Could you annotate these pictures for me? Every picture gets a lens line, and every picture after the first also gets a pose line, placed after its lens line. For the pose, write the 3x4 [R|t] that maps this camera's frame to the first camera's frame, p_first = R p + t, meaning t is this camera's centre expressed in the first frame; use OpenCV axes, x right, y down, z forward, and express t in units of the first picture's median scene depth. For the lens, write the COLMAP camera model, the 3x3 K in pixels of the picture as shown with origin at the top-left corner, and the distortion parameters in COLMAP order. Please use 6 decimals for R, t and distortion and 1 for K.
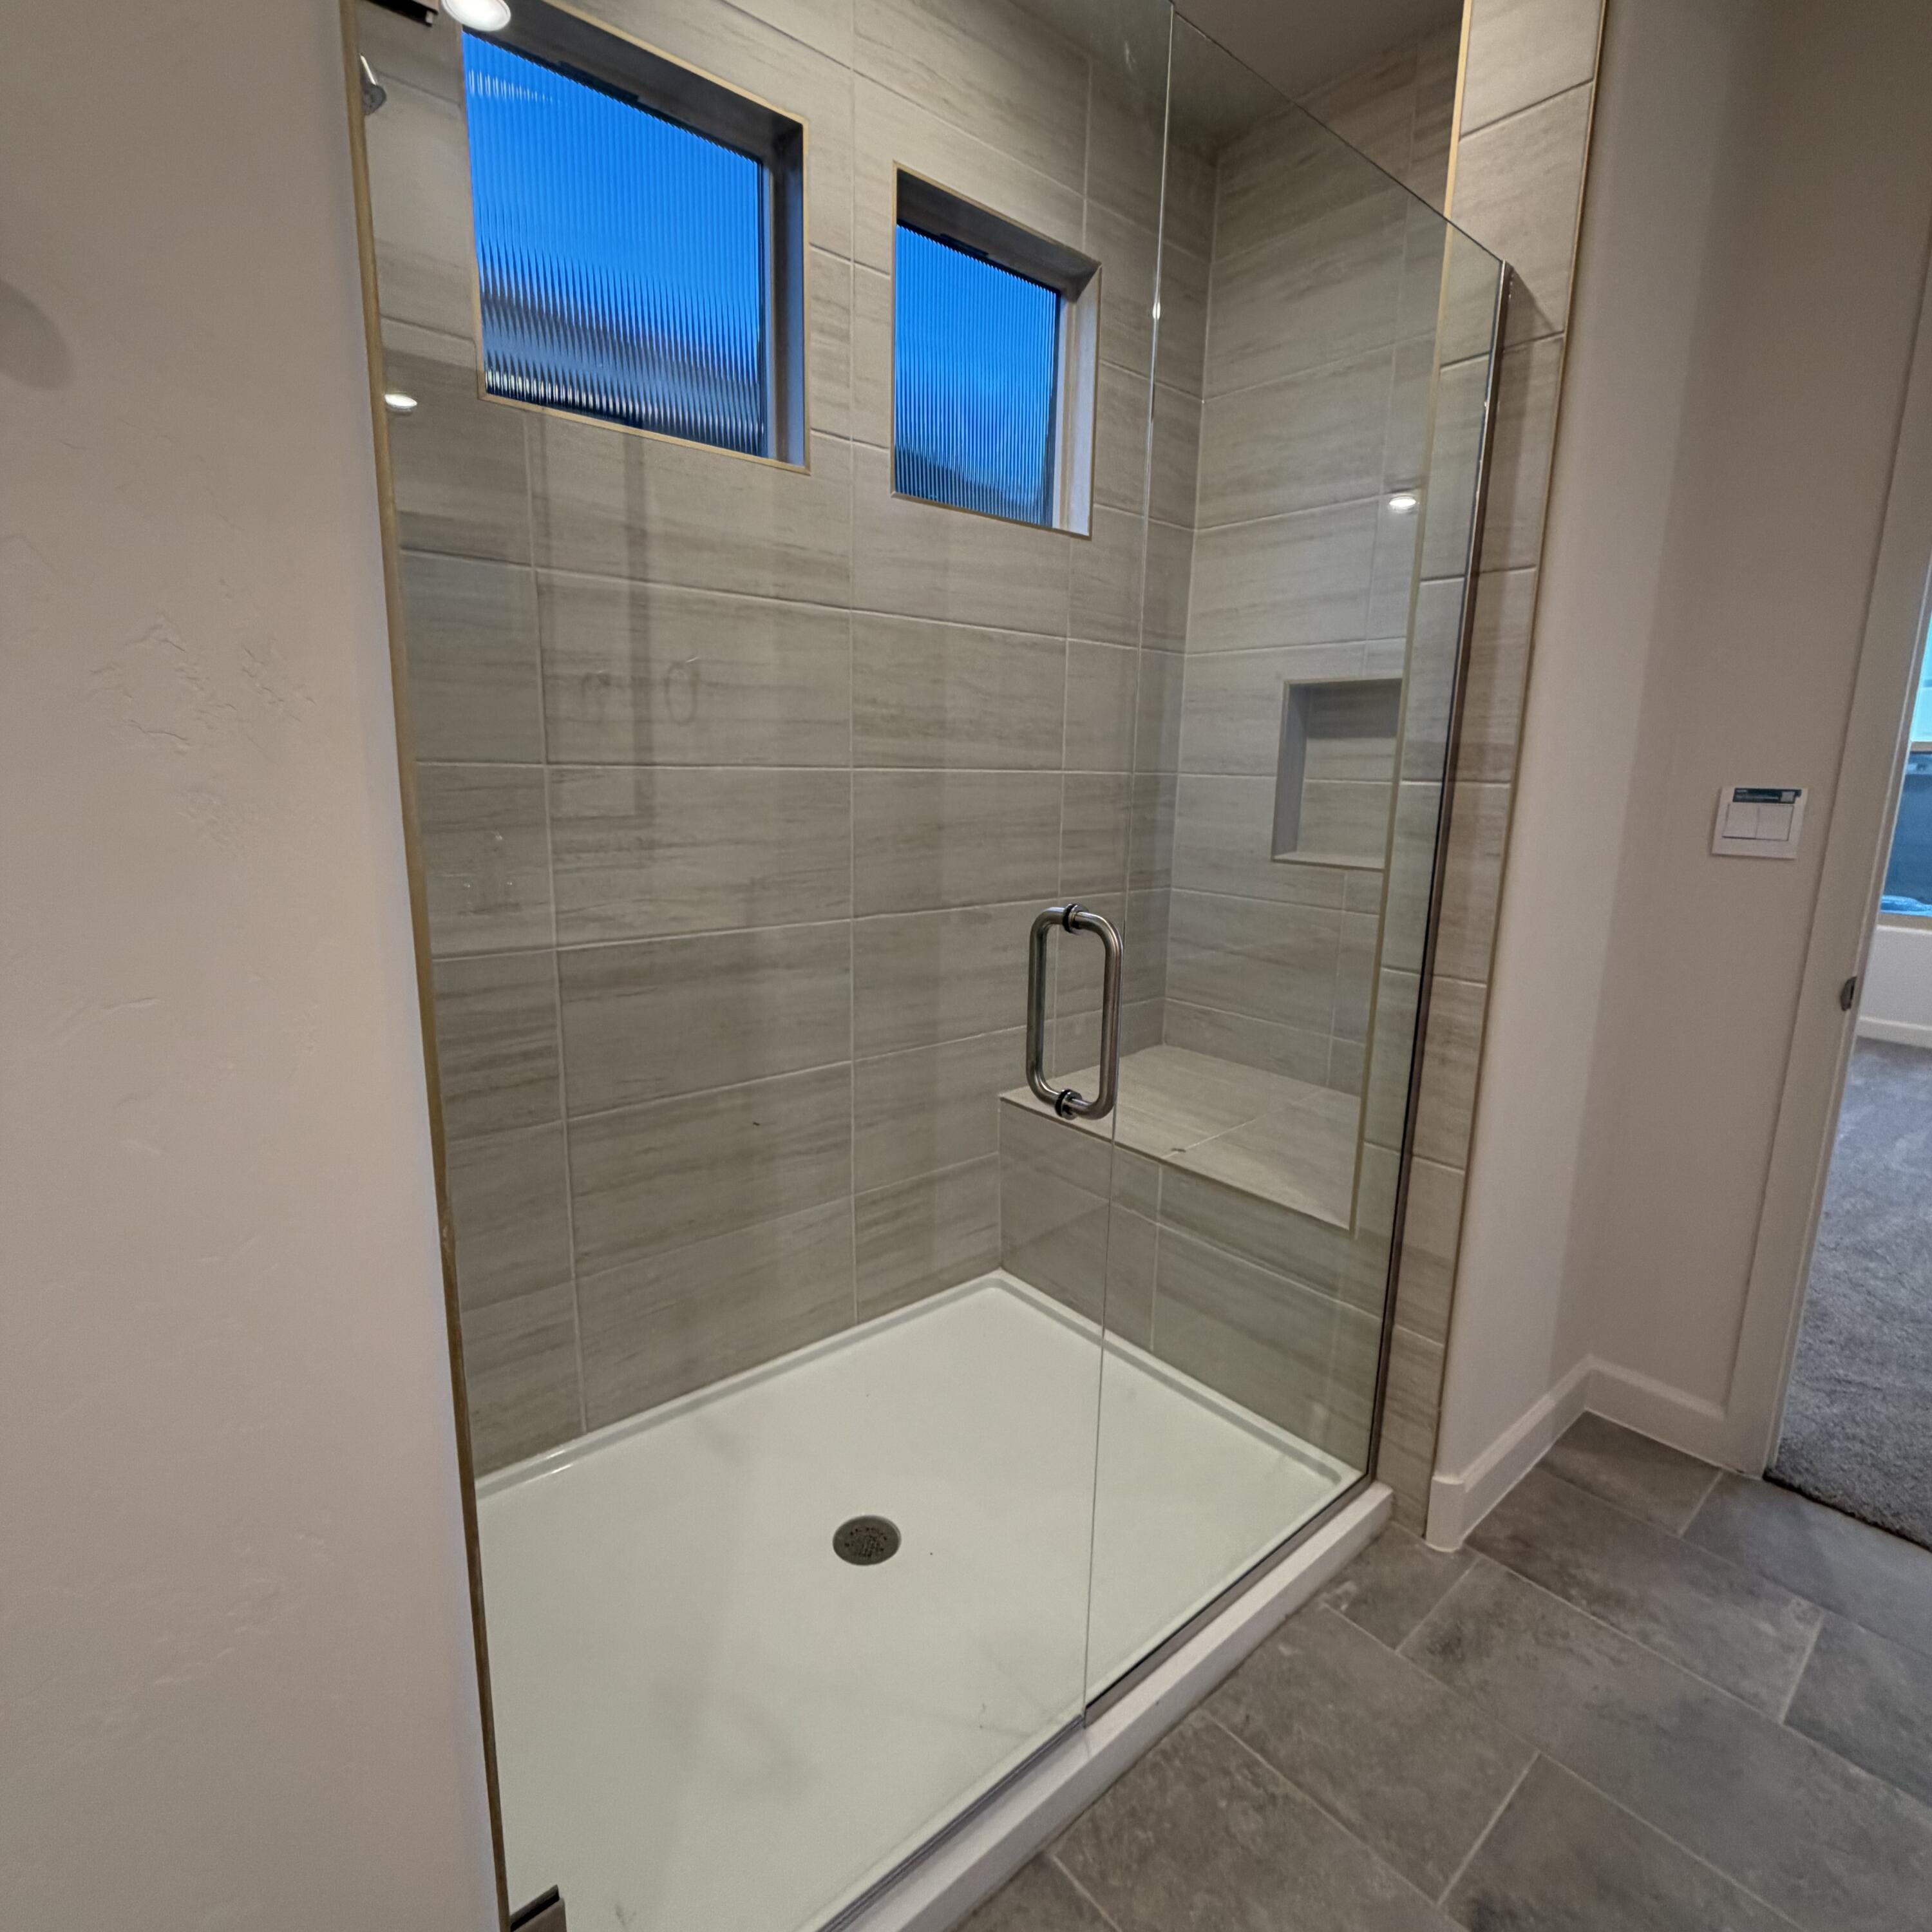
lens RADIAL K [[1024.2, 0, 965.5], [0, 1024.2, 964.1], [0, 0, 1]] dist [-0.000823, -0.000501]
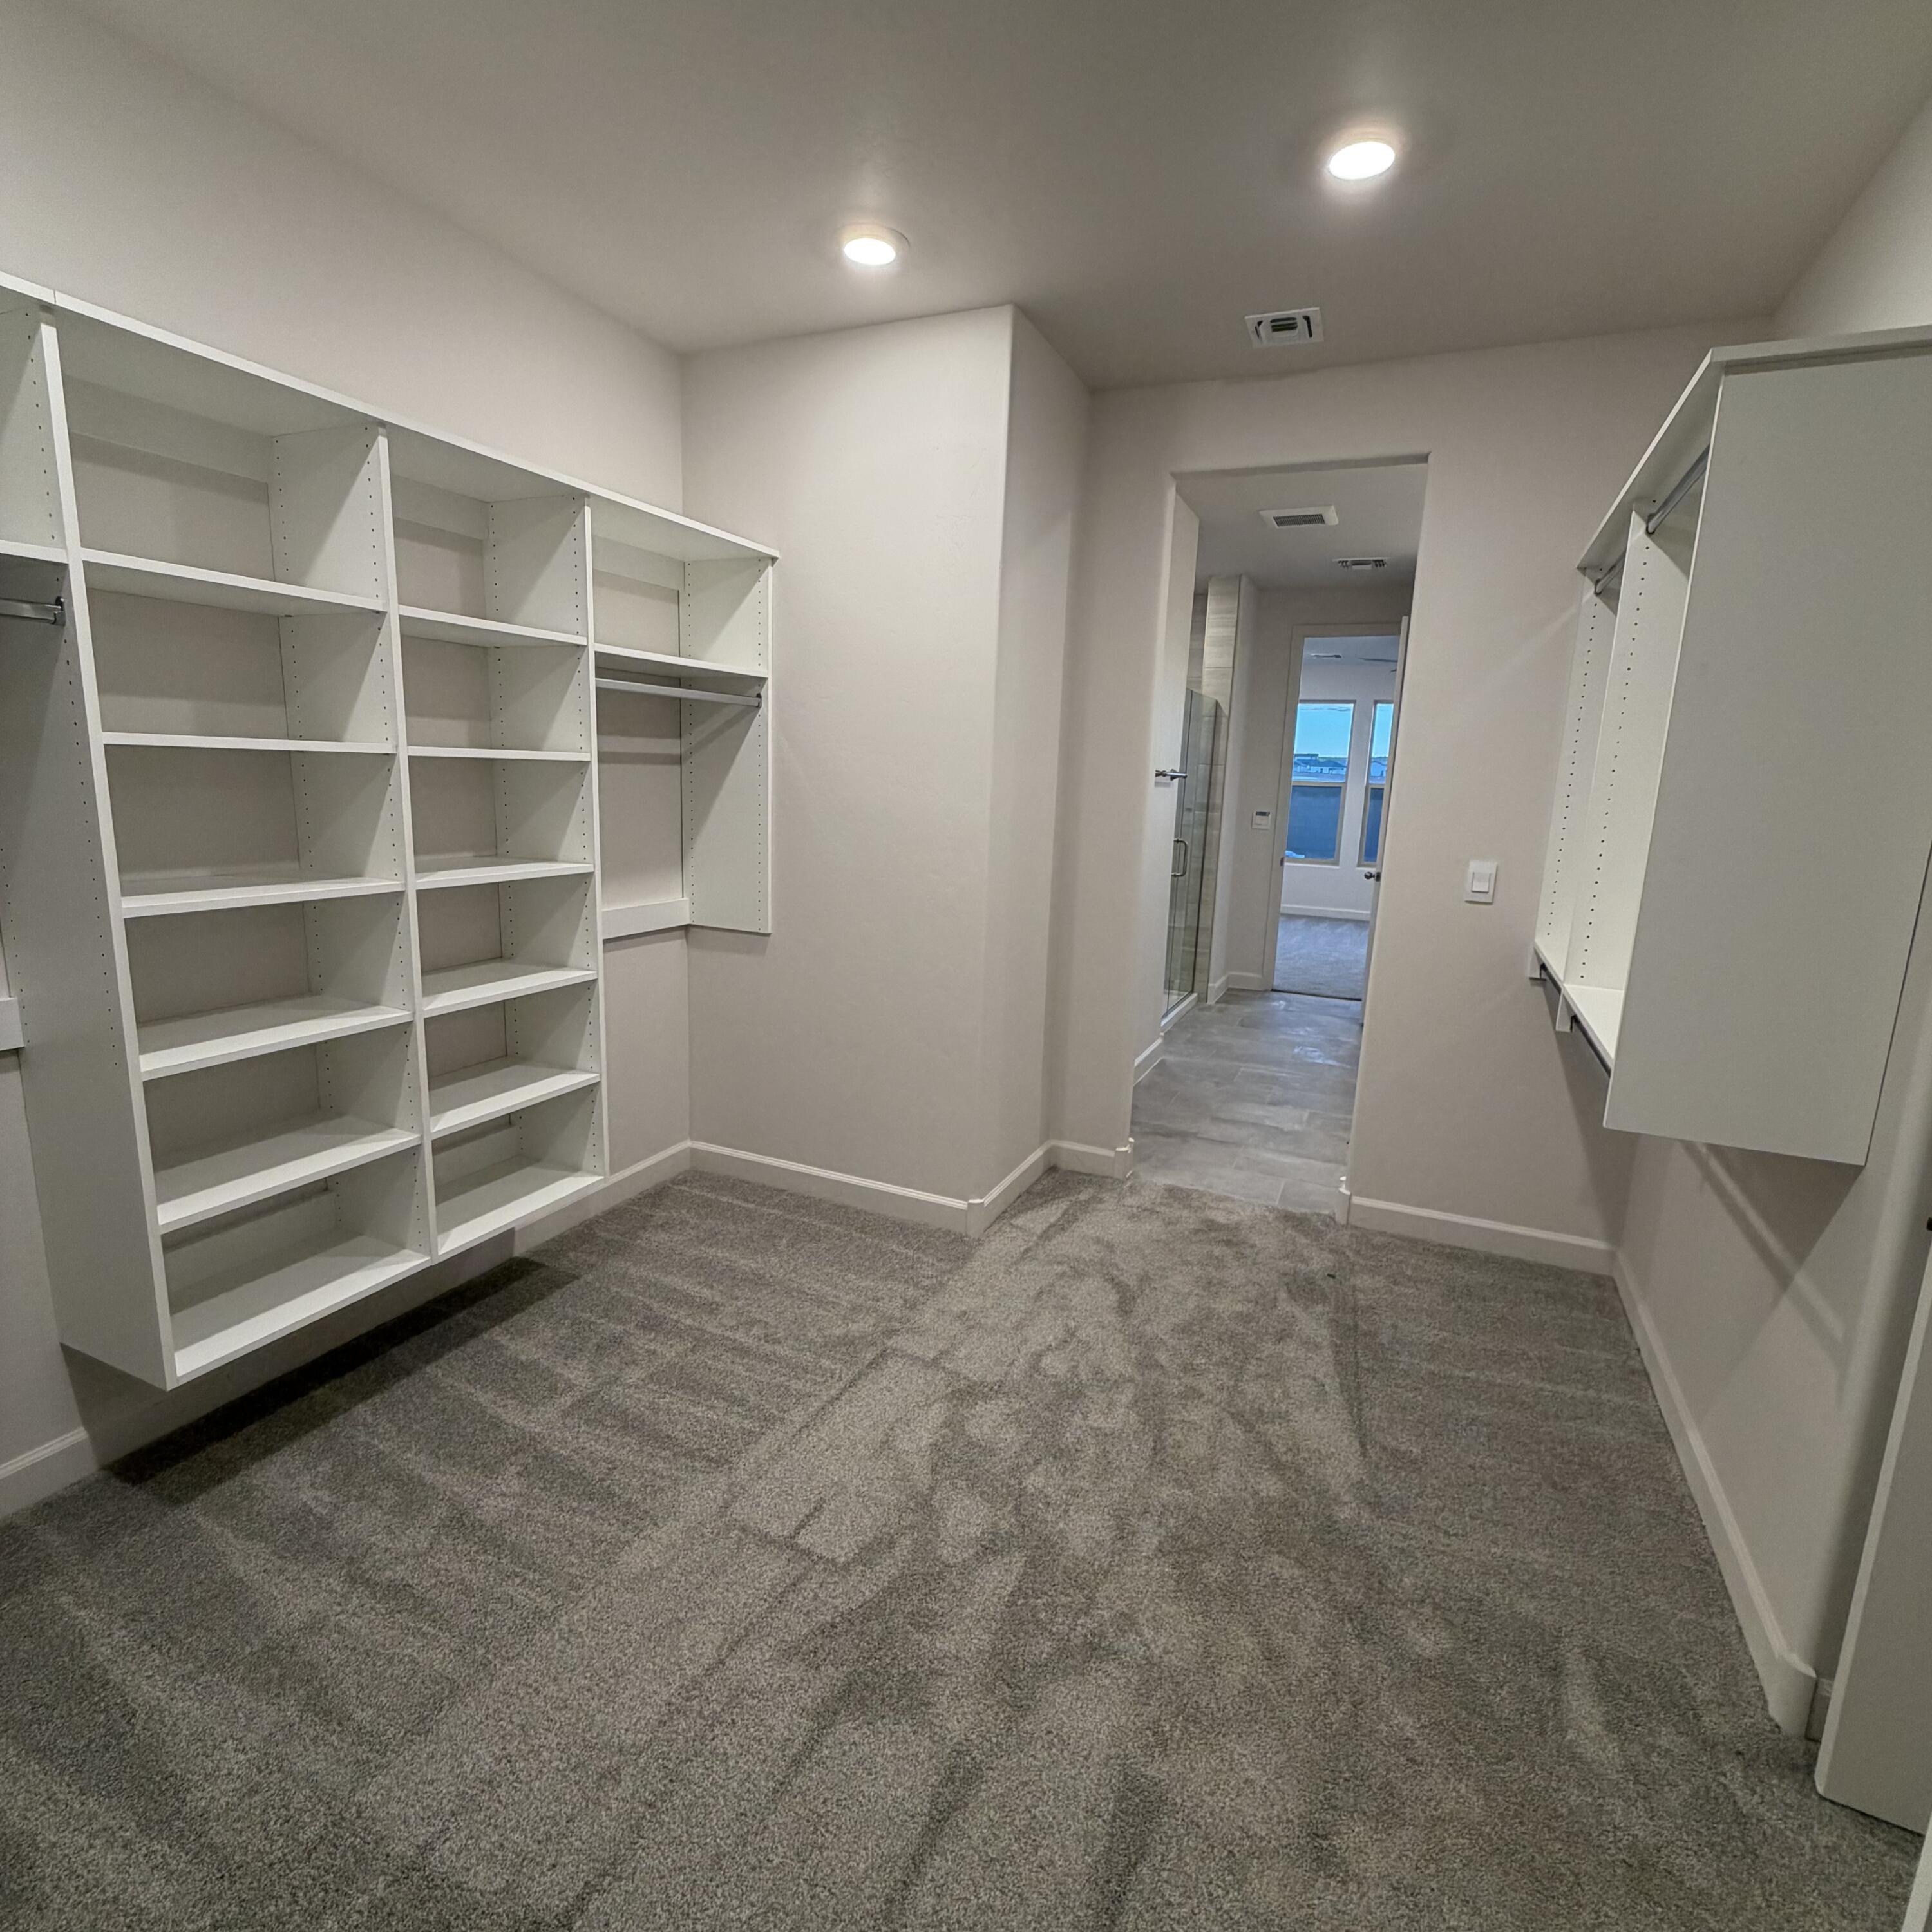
lens RADIAL K [[1024.2, 0, 965.5], [0, 1024.2, 964.1], [0, 0, 1]] dist [-0.000823, -0.000501]
pose [[0.908895, -0.064435, 0.412016, -2.249161], [0.062885, 0.997870, 0.017335, 0.318716], [-0.412256, 0.010154, 0.911012, -2.474277]]
